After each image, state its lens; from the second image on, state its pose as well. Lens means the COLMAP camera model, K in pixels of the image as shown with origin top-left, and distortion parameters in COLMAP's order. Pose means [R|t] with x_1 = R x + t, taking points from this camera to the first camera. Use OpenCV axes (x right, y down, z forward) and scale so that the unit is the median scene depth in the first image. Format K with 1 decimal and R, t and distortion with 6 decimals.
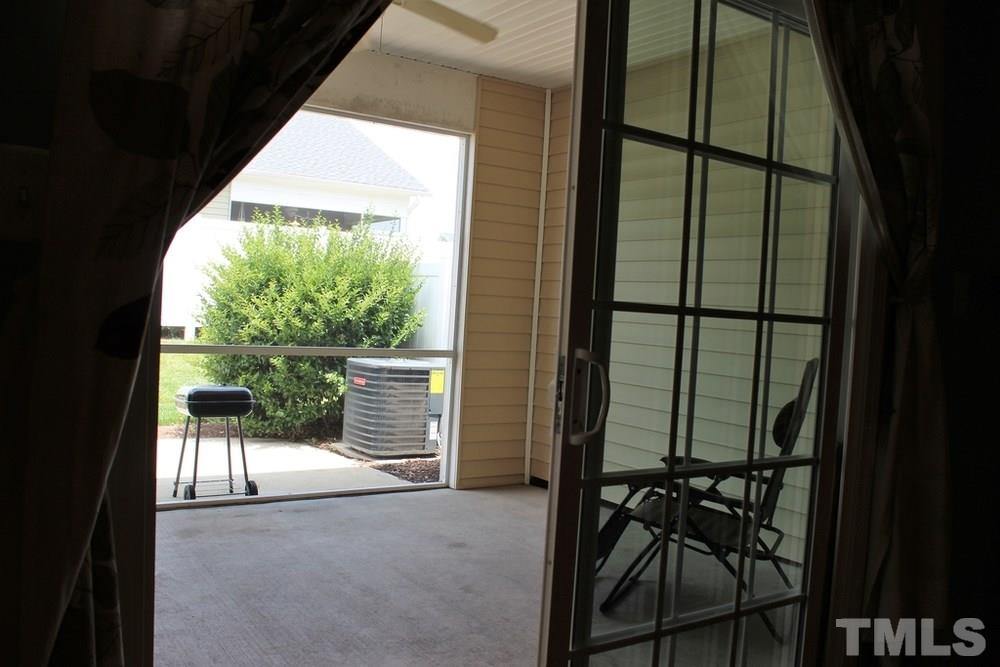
lens RADIAL K [[838.5, 0, 500.2], [0, 838.5, 332.5], [0, 0, 1]] dist [-0.149233, 0.133892]
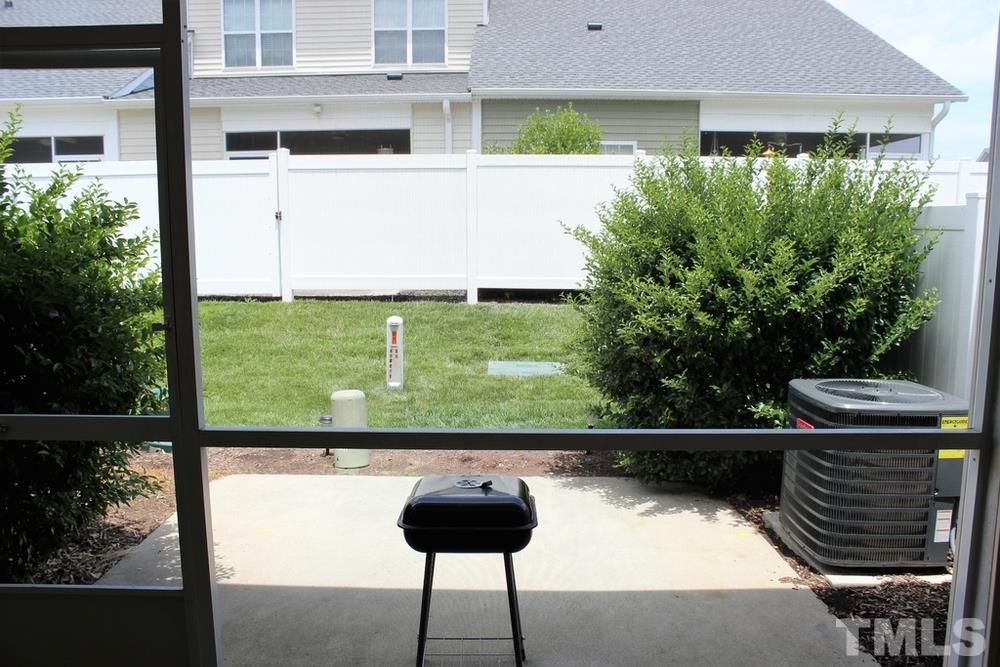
lens RADIAL K [[838.5, 0, 502.9], [0, 838.5, 337.3], [0, 0, 1]] dist [-0.149233, 0.133892]
pose [[0.821684, 0.025950, -0.569352, -0.018443], [0.023100, 0.996626, 0.078761, -0.048172], [0.569475, -0.077869, 0.818312, 0.399398]]
